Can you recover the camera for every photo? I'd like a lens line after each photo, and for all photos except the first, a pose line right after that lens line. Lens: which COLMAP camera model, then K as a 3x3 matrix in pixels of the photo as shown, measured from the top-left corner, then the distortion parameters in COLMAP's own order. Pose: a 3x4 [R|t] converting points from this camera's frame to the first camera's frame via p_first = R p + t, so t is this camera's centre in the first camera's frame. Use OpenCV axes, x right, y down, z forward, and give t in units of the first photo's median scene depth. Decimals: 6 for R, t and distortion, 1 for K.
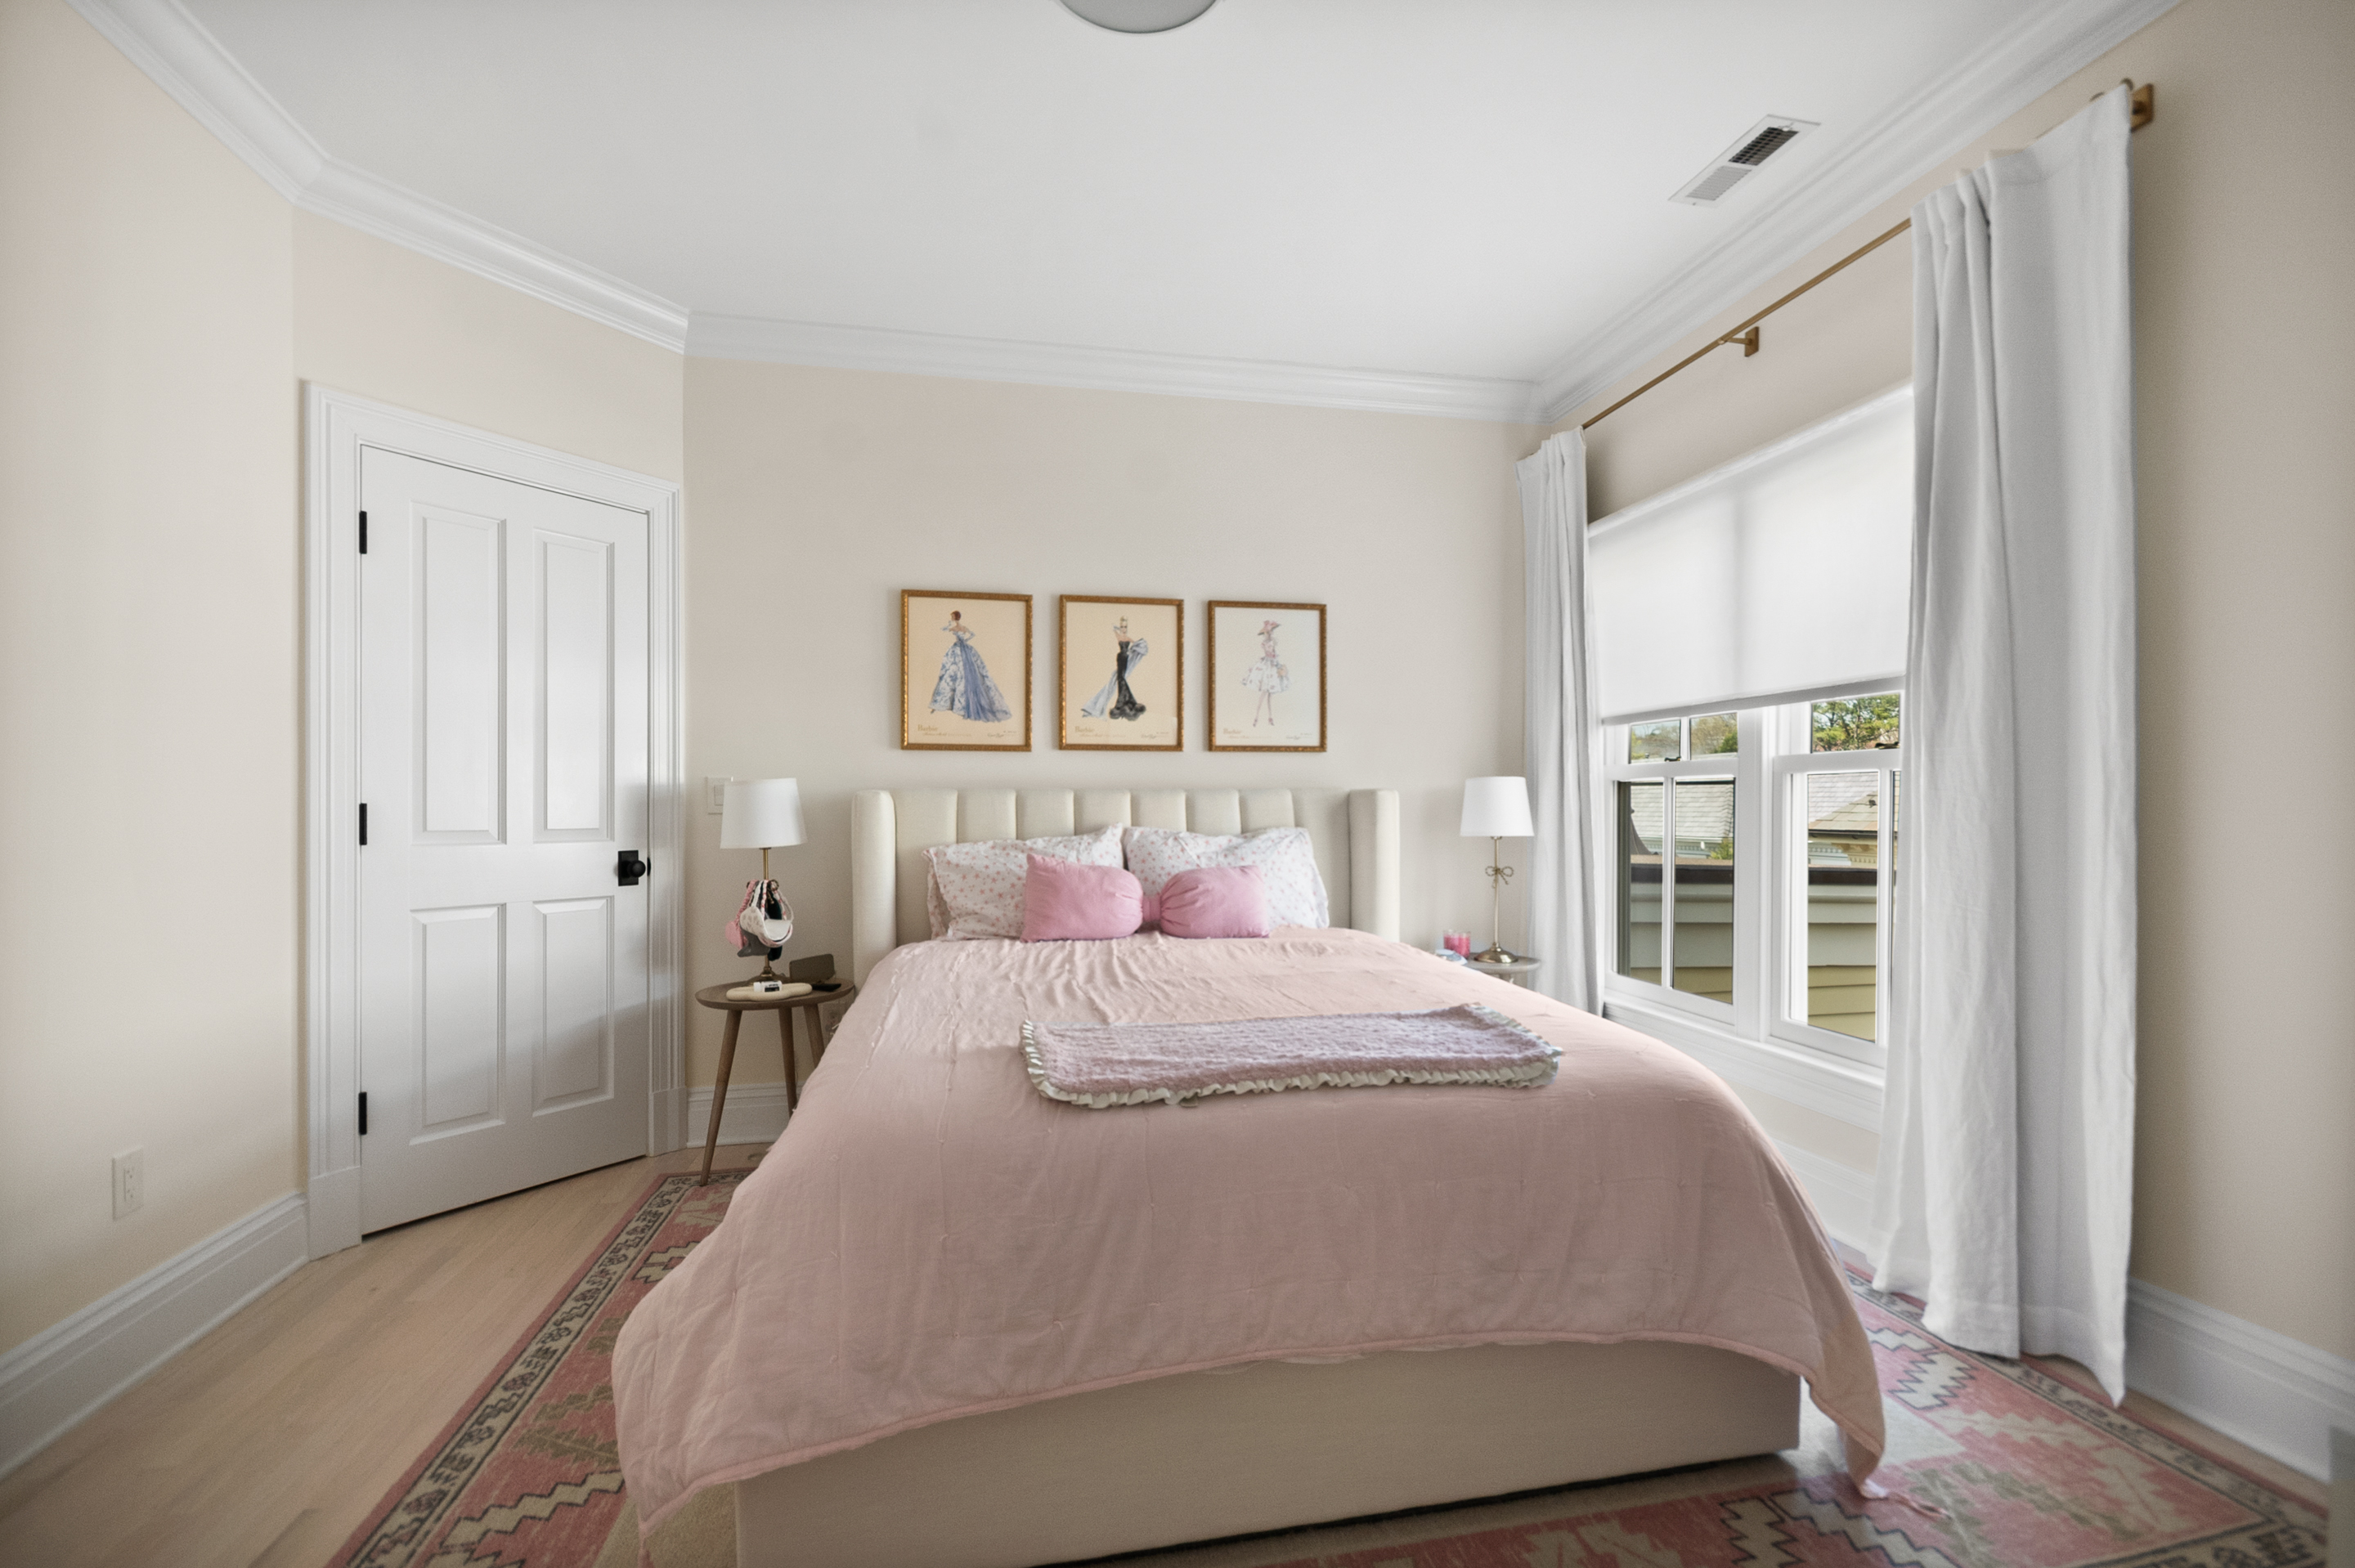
lens RADIAL K [[1034.2, 0, 1320.5], [0, 1034.2, 808.6], [0, 0, 1]] dist [0.011079, -0.002470]
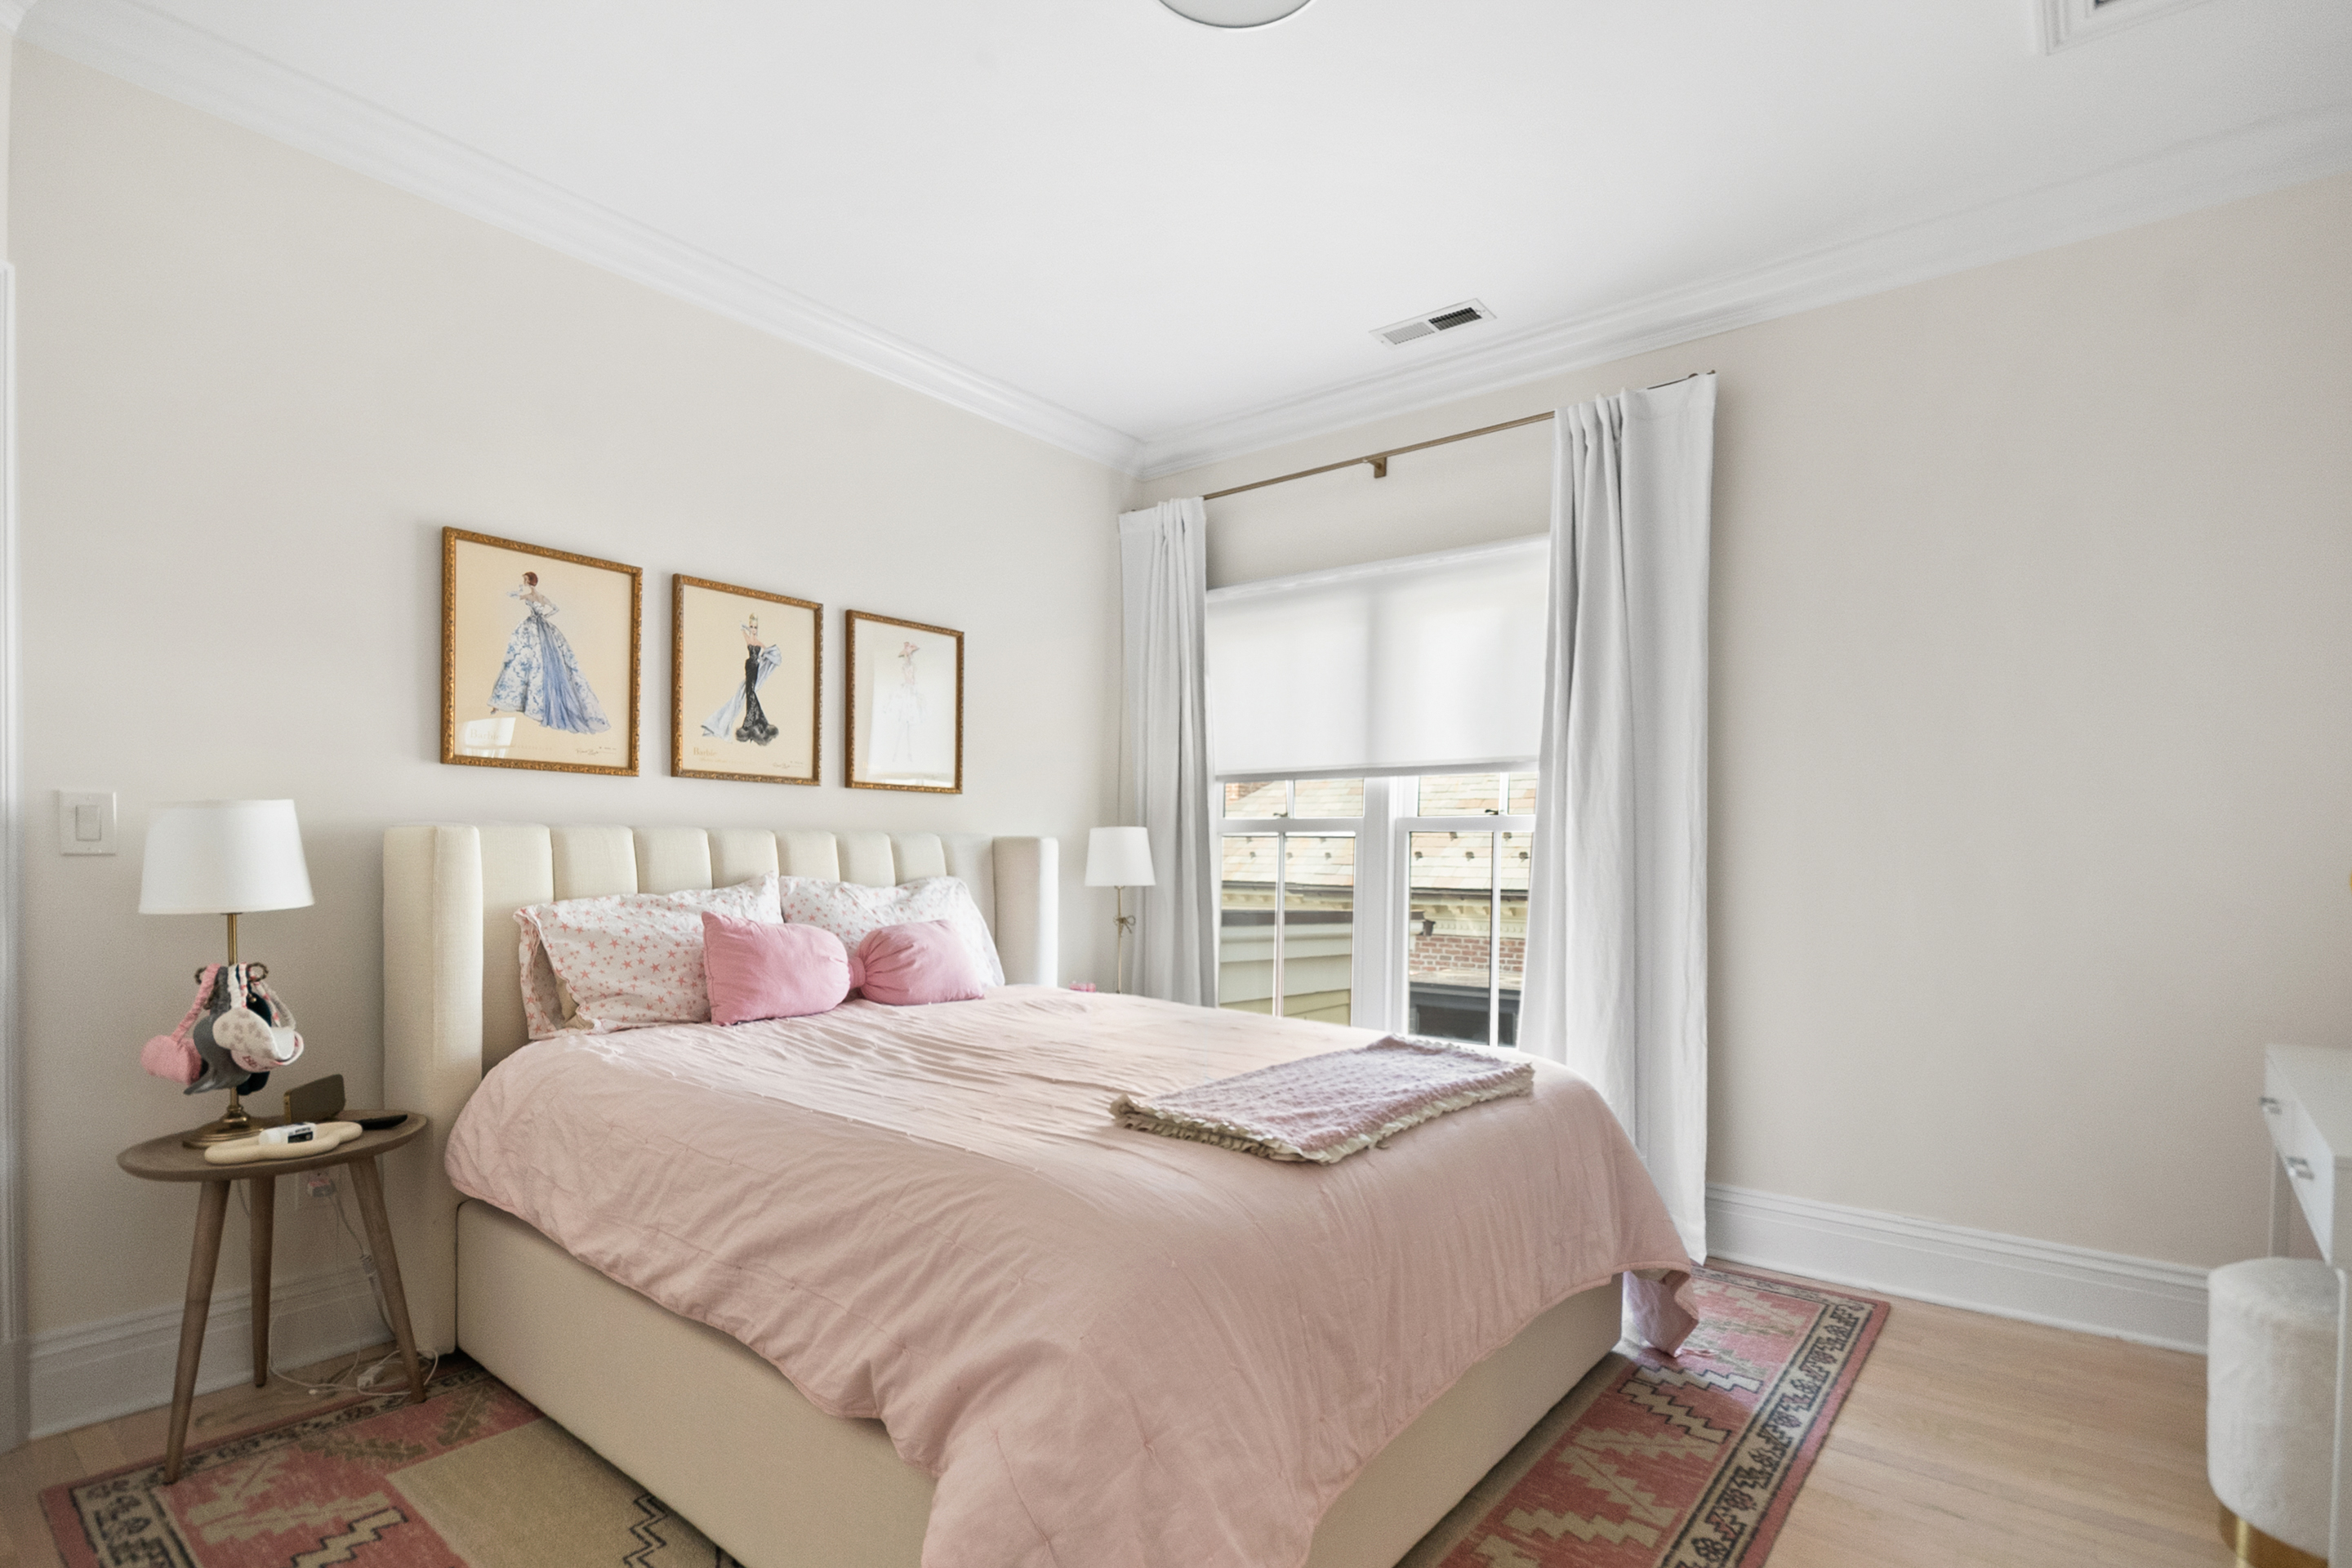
lens RADIAL K [[1086.3, 0, 1169.3], [0, 1086.3, 870.9], [0, 0, 1]] dist [0.011998, -0.011125]
pose [[0.786992, 0.002428, 0.616958, -0.482648], [-0.008143, 0.999946, 0.006452, 0.005223], [-0.616909, -0.010102, 0.786969, 0.148712]]
